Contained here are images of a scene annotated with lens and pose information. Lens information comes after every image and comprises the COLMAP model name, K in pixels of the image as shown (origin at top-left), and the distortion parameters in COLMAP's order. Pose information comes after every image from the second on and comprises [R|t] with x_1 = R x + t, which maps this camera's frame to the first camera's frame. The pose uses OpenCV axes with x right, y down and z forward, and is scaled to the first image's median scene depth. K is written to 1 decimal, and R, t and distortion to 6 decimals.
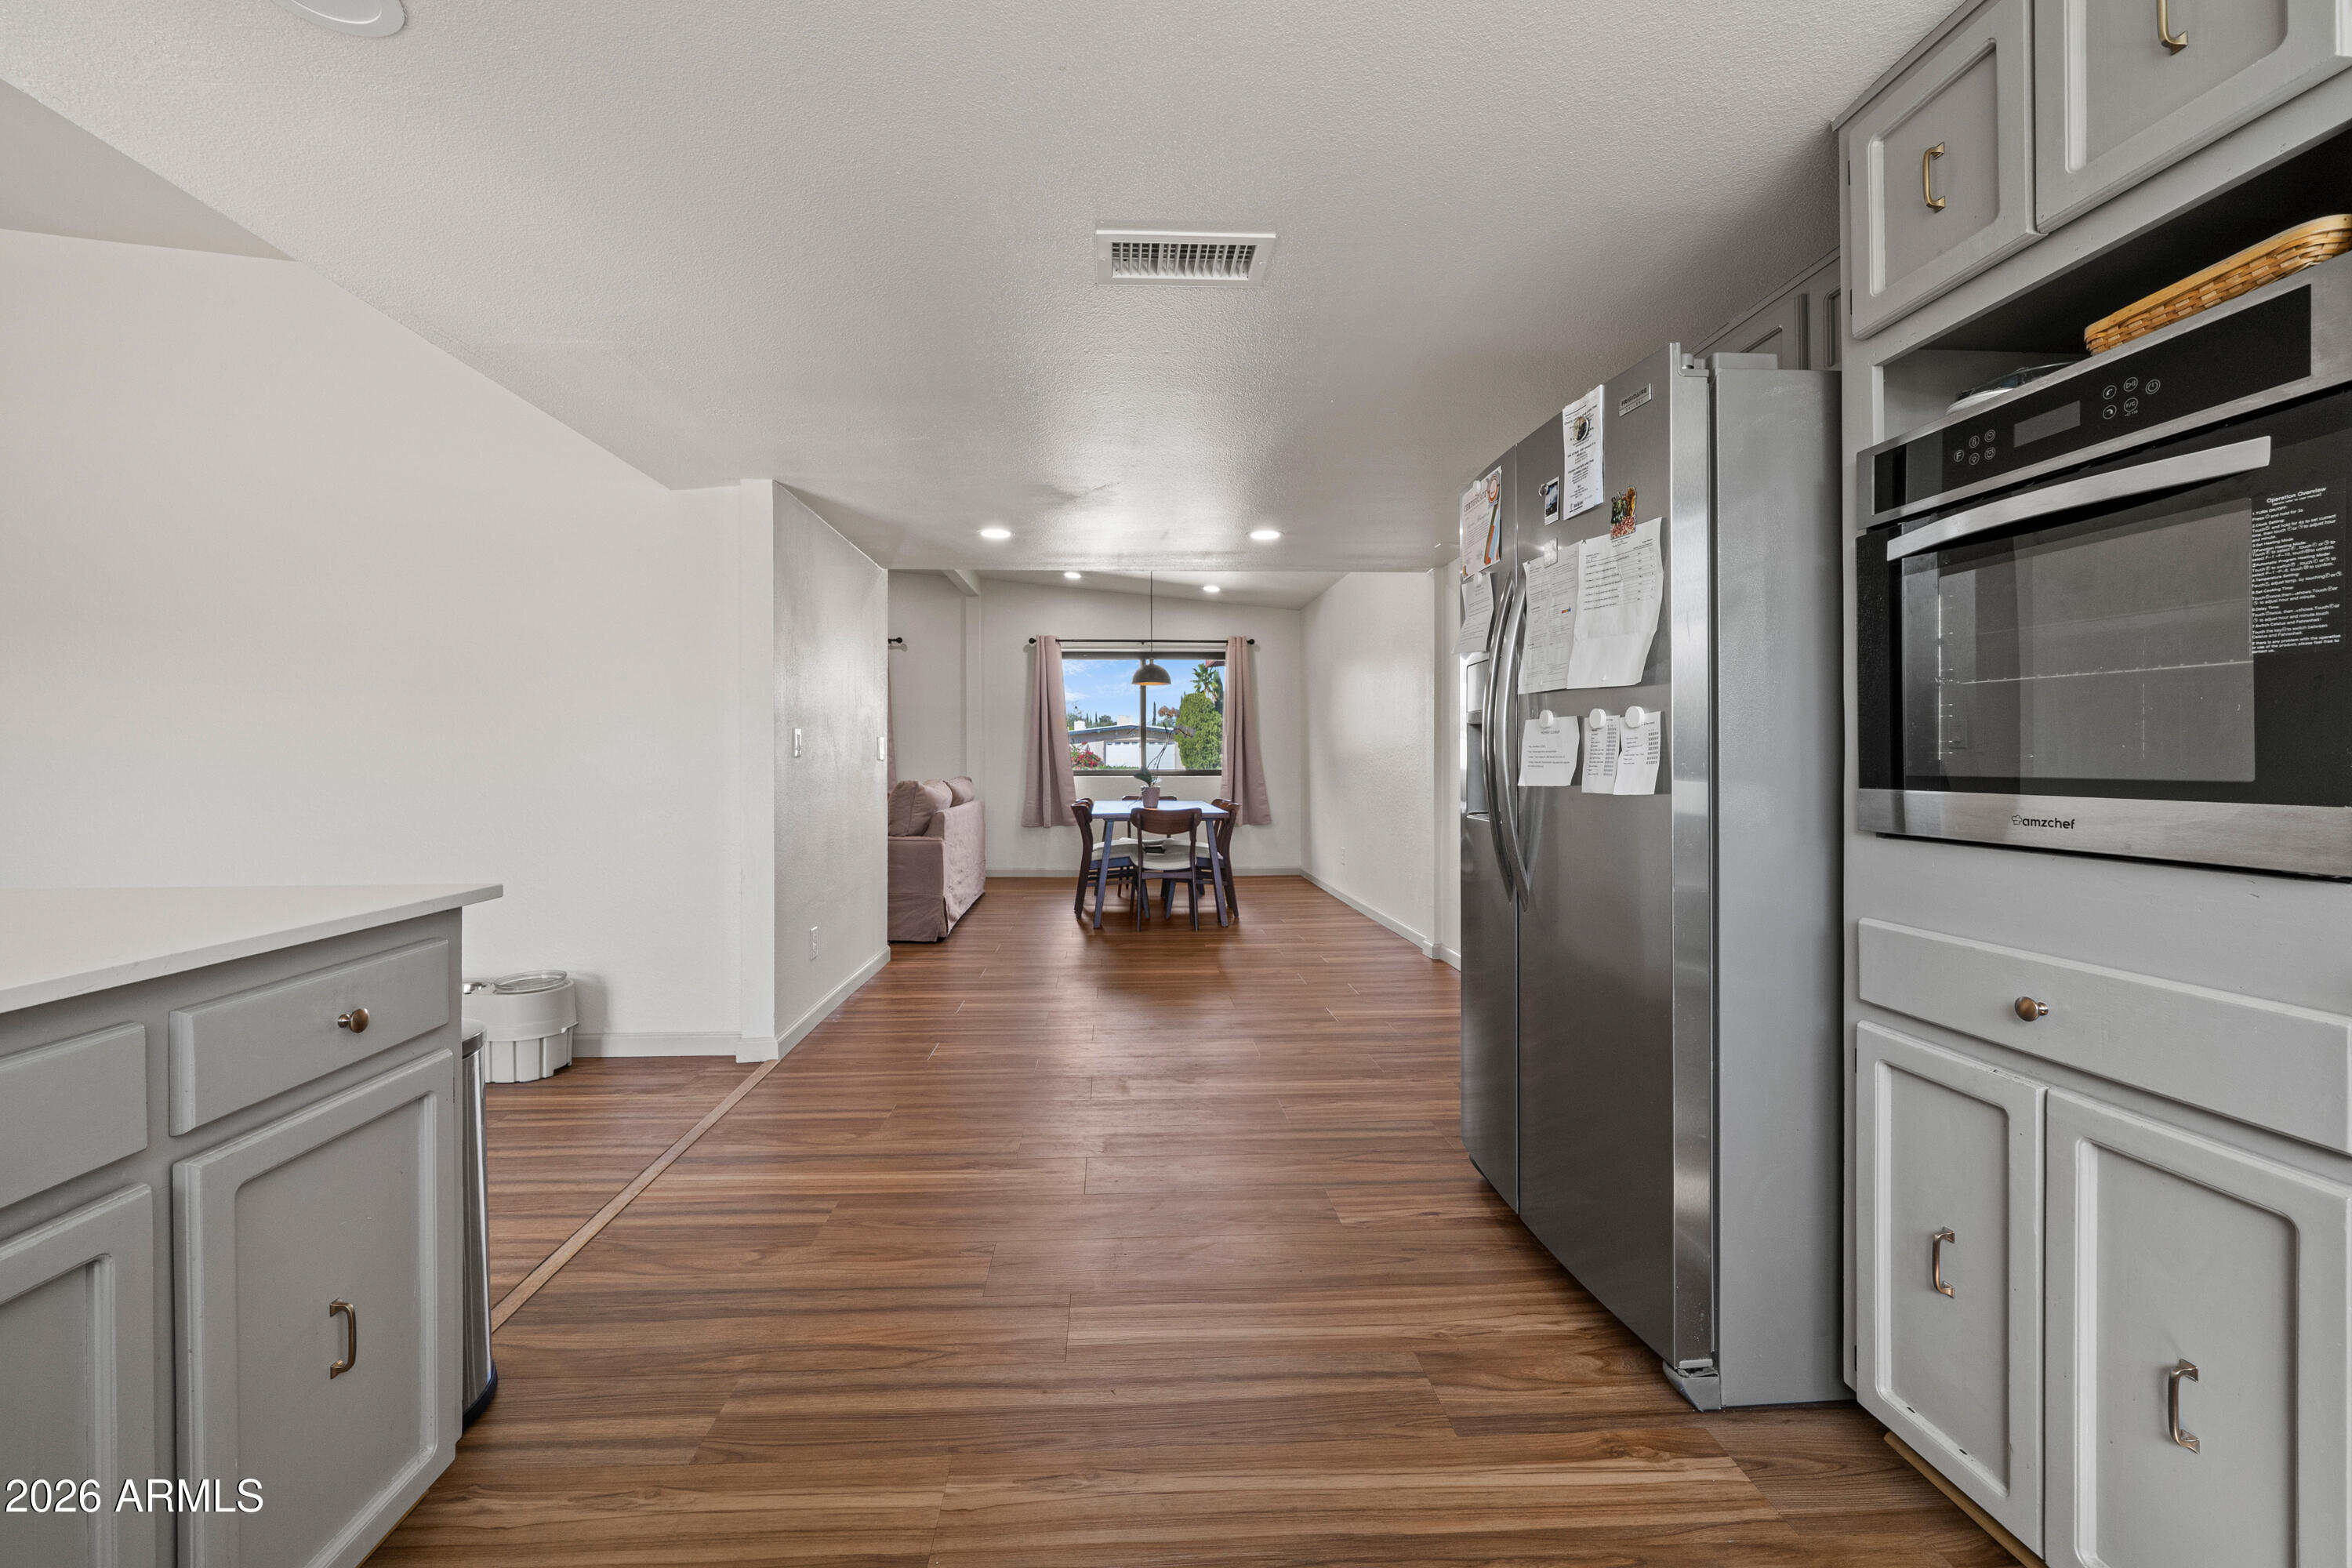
lens RADIAL K [[966.1, 0, 1166.0], [0, 966.1, 764.9], [0, 0, 1]] dist [0.000039, -0.000003]
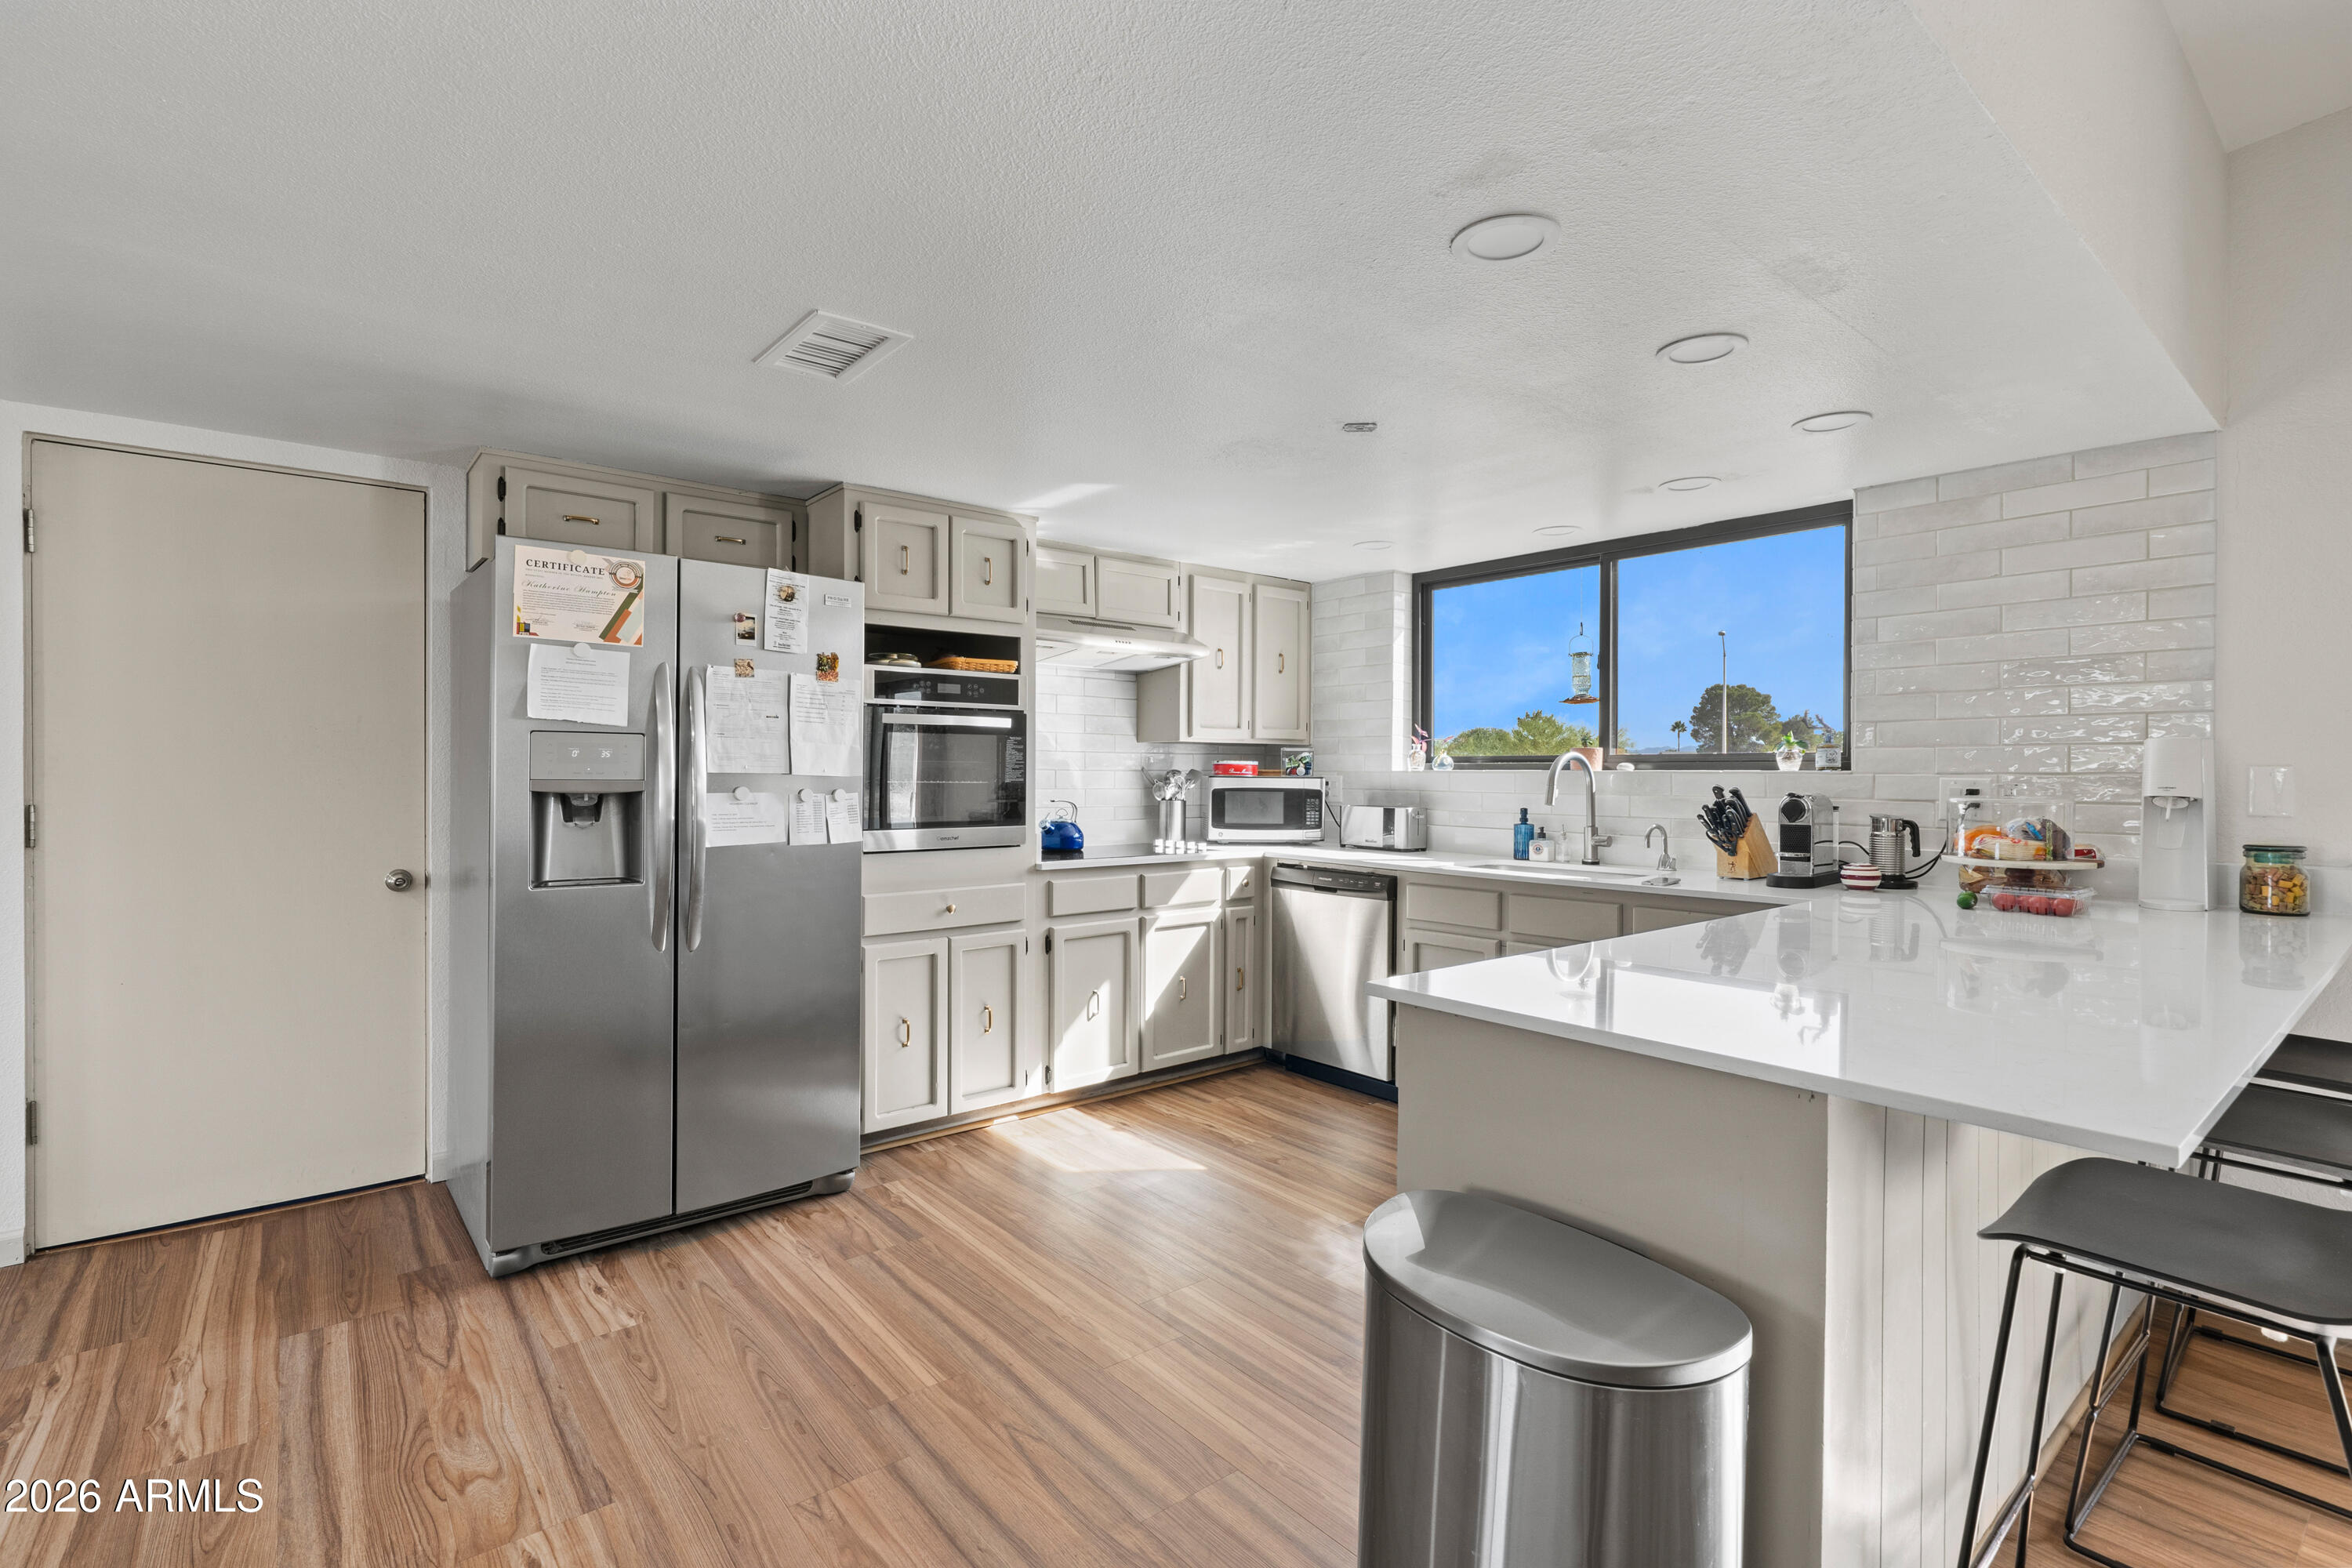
lens RADIAL K [[1090.0, 0, 1170.1], [0, 1090.0, 791.2], [0, 0, 1]] dist [-0.002390, 0.001329]
pose [[-0.600212, -0.022053, 0.799537, -1.315968], [-0.003147, 0.999677, 0.025211, -0.104641], [-0.799835, 0.012616, -0.600088, 1.642591]]
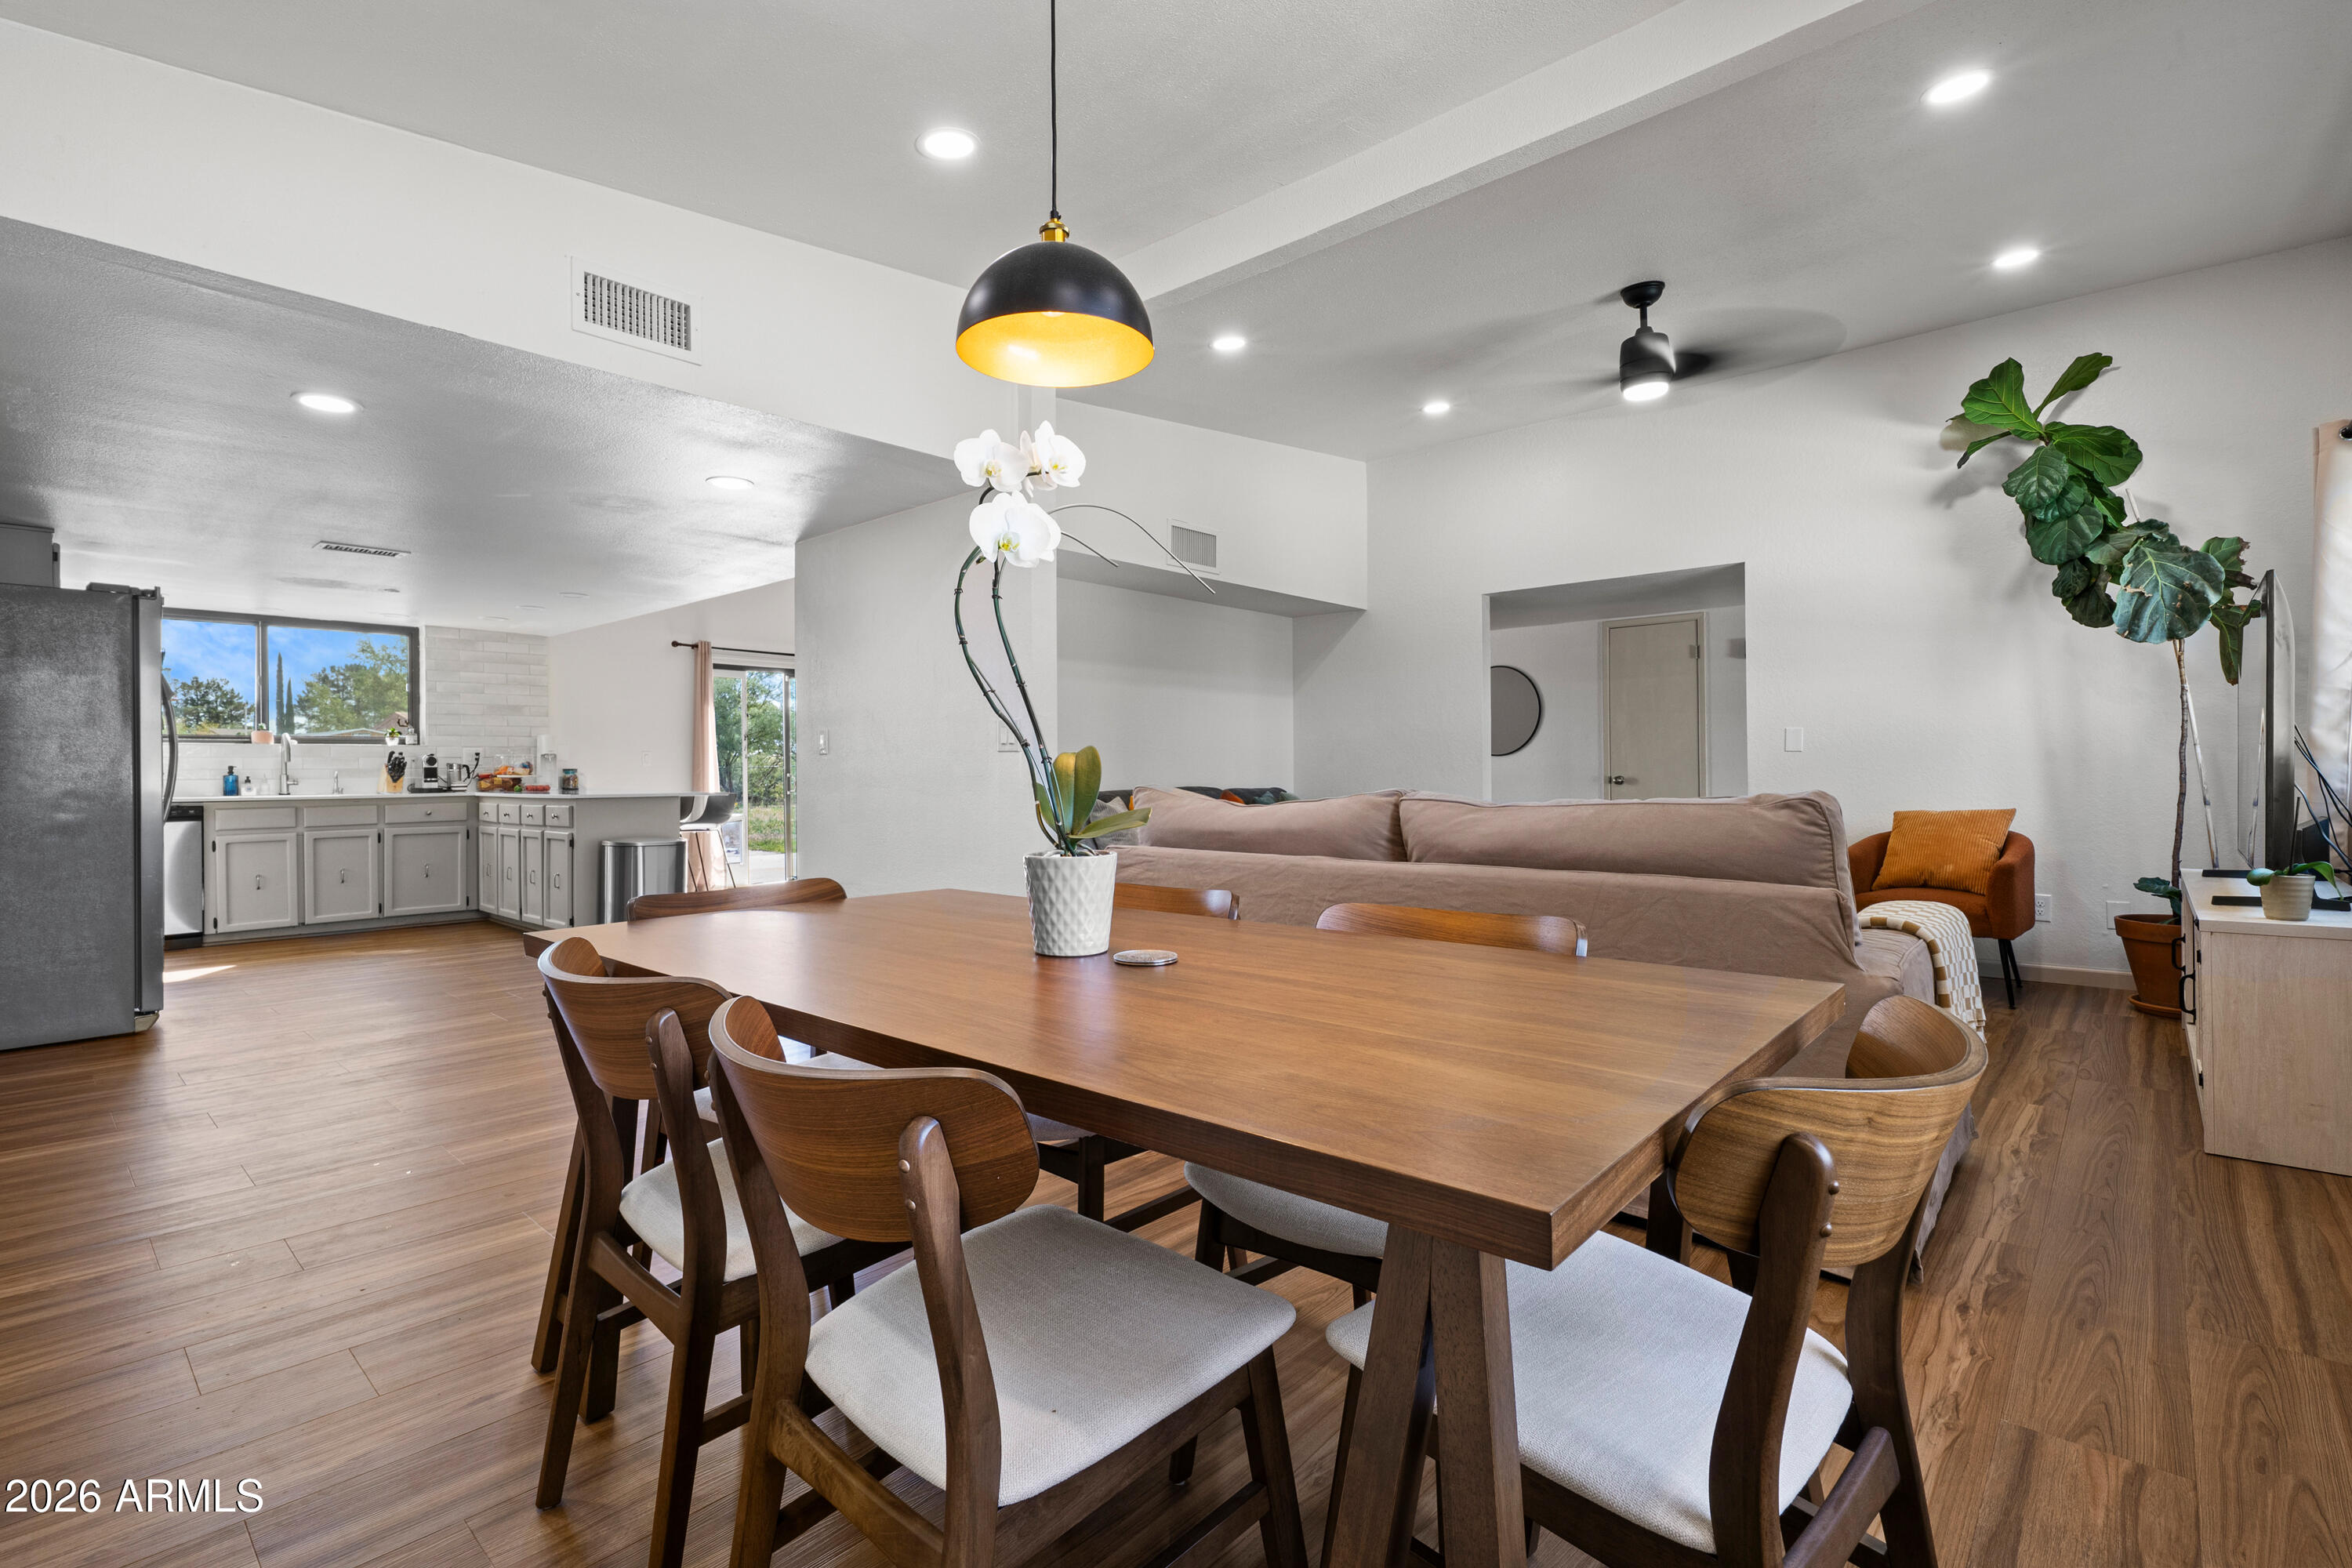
lens RADIAL K [[1090.0, 0, 1170.1], [0, 1090.0, 791.2], [0, 0, 1]] dist [-0.002390, 0.001329]
pose [[-0.699193, 0.015249, -0.714770, 0.674165], [0.004564, 0.999847, 0.016866, 0.039471], [0.714918, 0.008530, -0.699156, 5.045852]]
